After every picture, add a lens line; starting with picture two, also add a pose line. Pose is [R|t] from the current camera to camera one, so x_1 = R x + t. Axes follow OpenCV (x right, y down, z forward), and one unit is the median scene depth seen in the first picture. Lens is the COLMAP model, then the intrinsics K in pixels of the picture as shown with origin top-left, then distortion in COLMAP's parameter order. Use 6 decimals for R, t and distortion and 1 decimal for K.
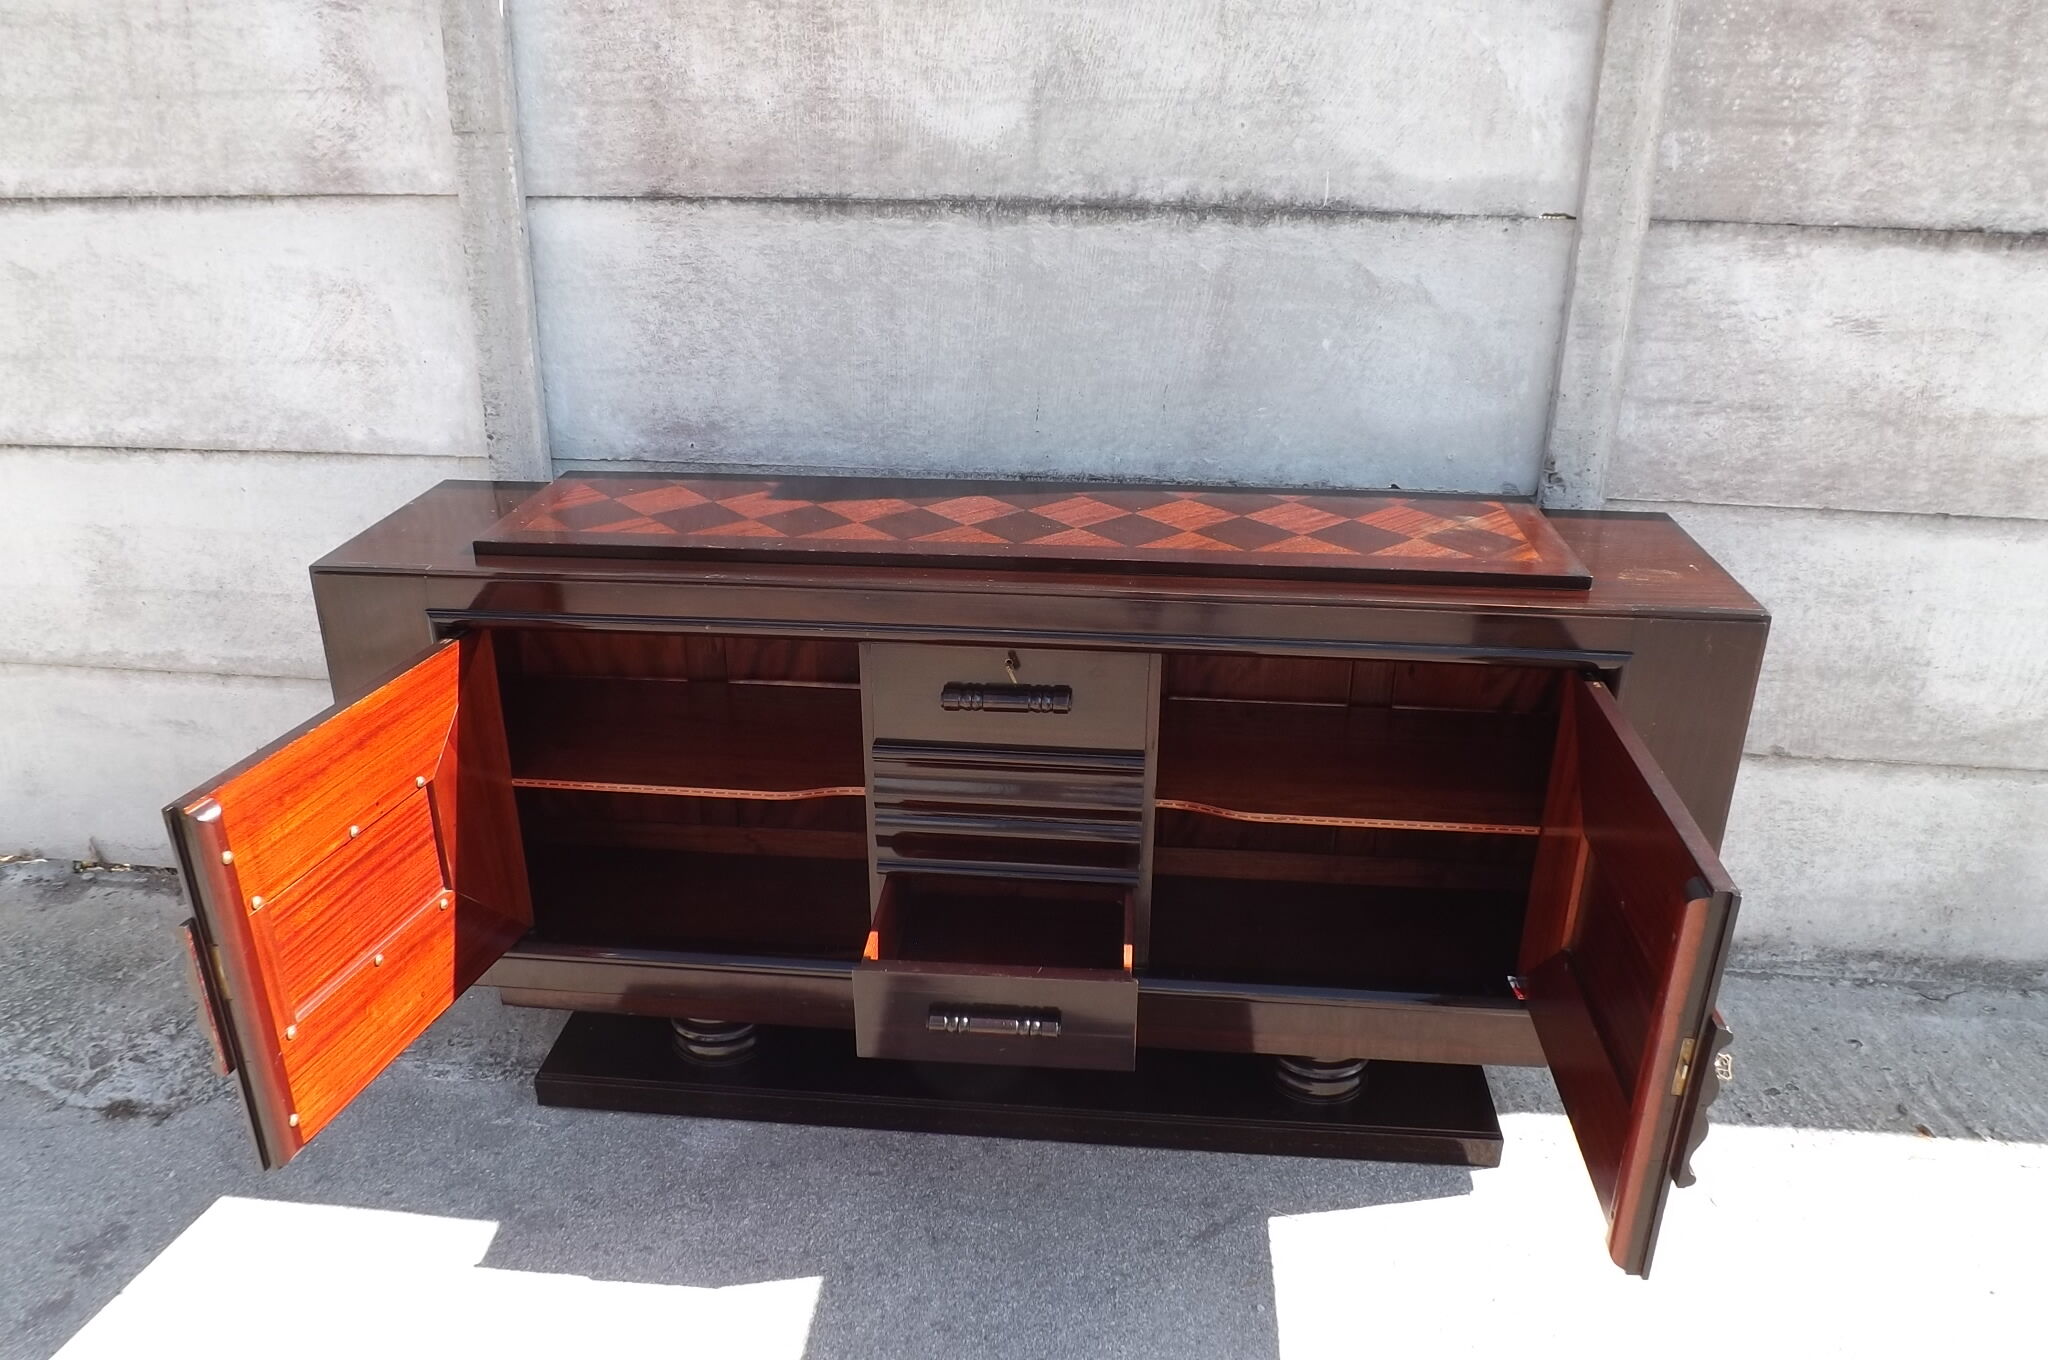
lens RADIAL K [[1454.1, 0, 1008.4], [0, 1454.1, 679.8], [0, 0, 1]] dist [-0.079061, 0.023383]
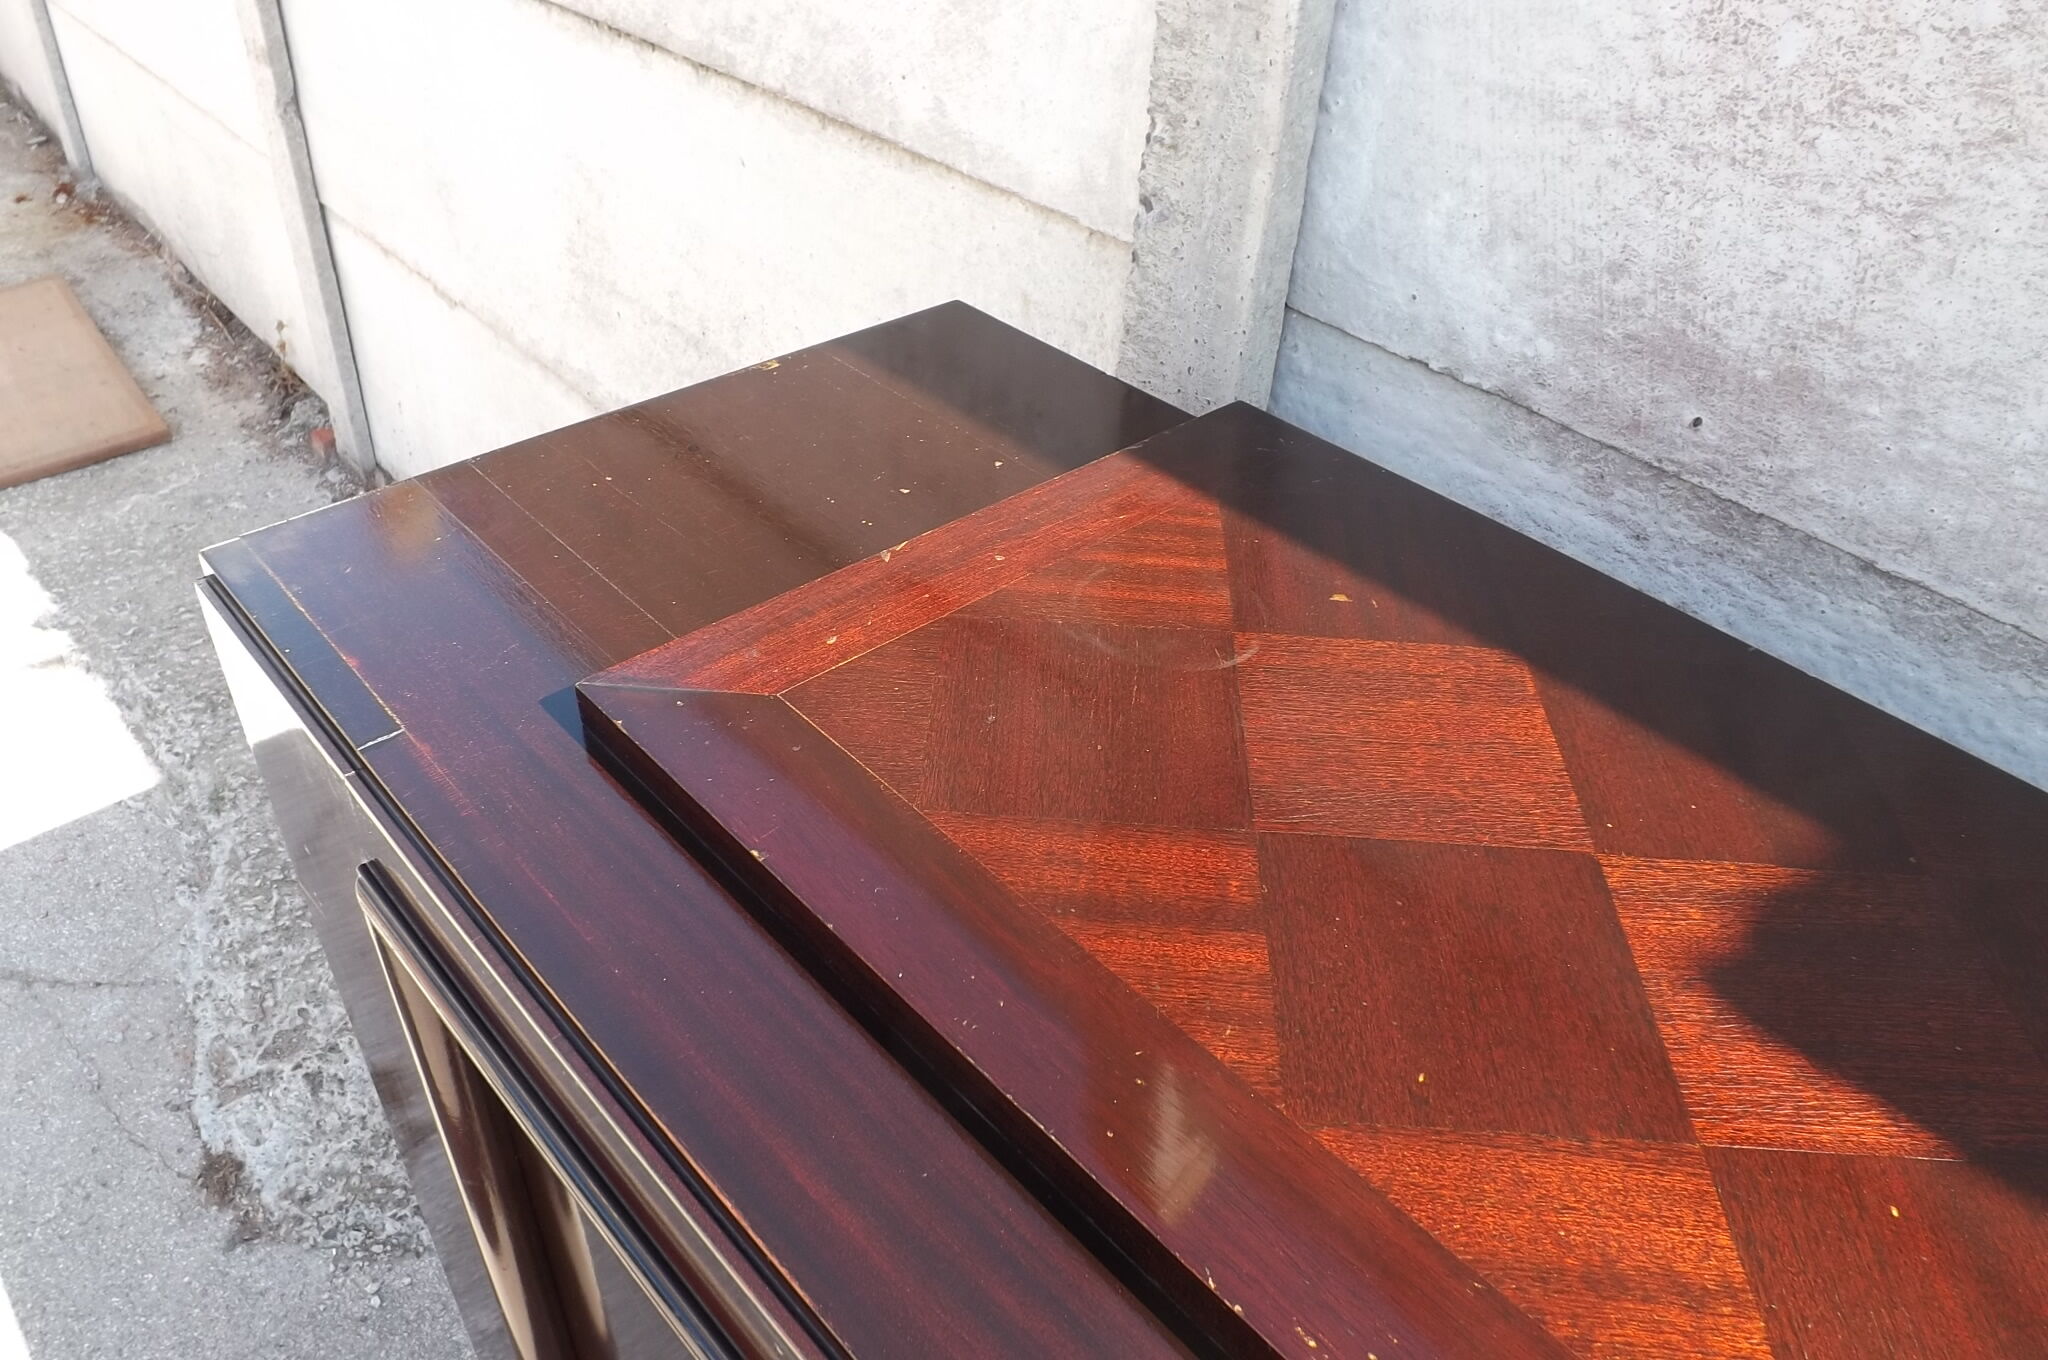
lens RADIAL K [[1458.0, 0, 990.4], [0, 1458.0, 677.2], [0, 0, 1]] dist [-0.073621, 0.017250]
pose [[0.727753, 0.432404, -0.532355, -0.154954], [-0.298348, 0.898515, 0.321961, -0.174821], [0.617546, -0.075481, 0.782904, 0.719814]]
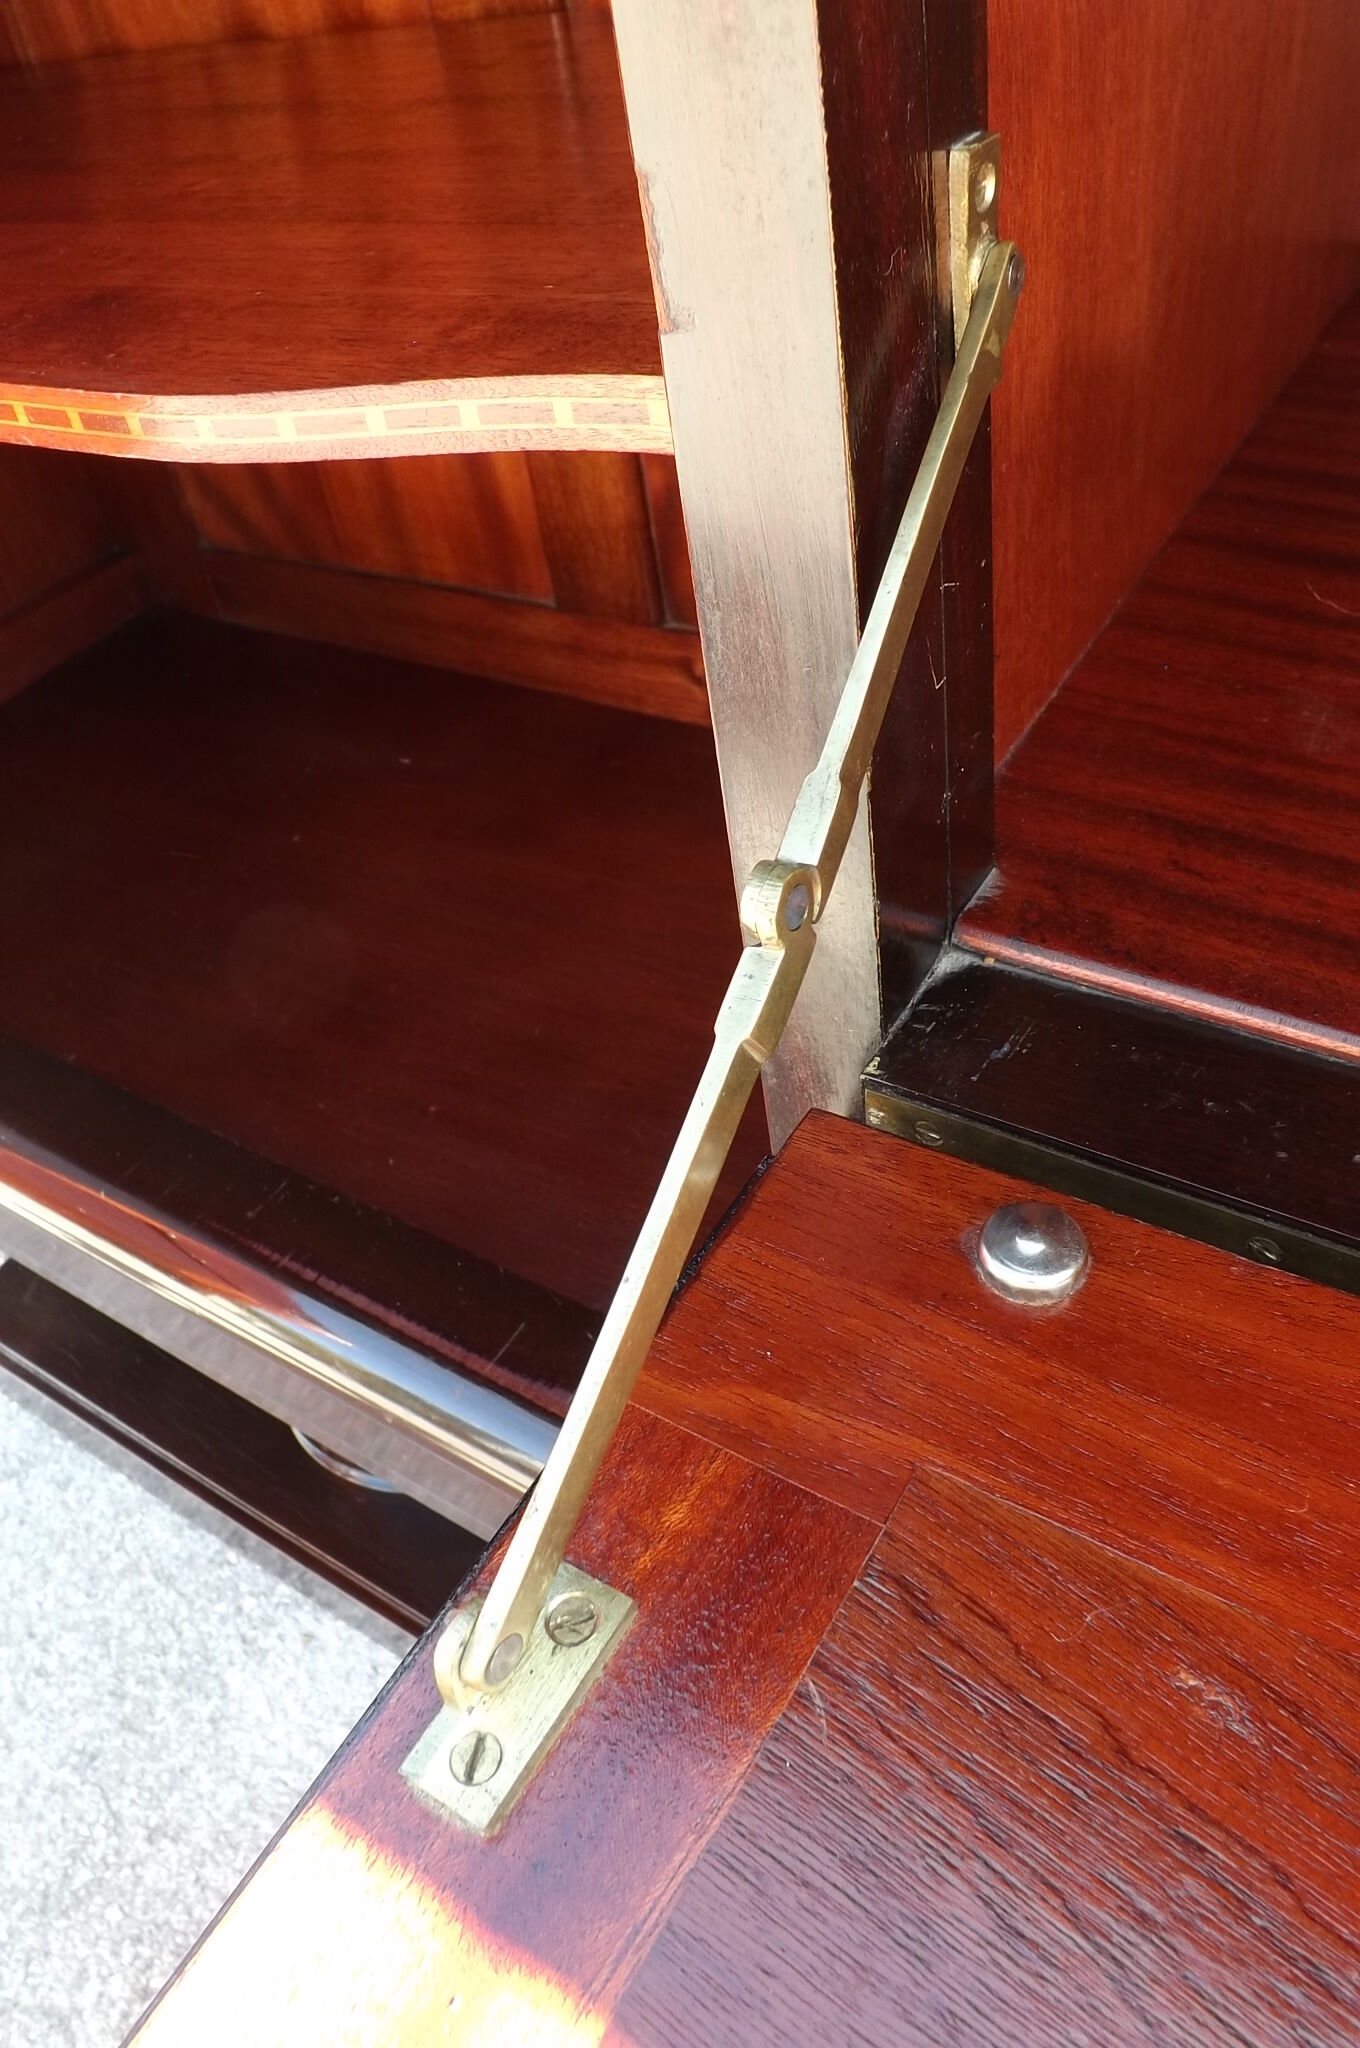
lens RADIAL K [[1454.1, 0, 709.1], [0, 1454.1, 1002.1], [0, 0, 1]] dist [-0.079061, 0.023383]
pose [[0.887841, 0.219683, -0.404323, -0.045200], [-0.061507, 0.927449, 0.368856, 0.068772], [0.456020, -0.302617, 0.836940, 0.798659]]
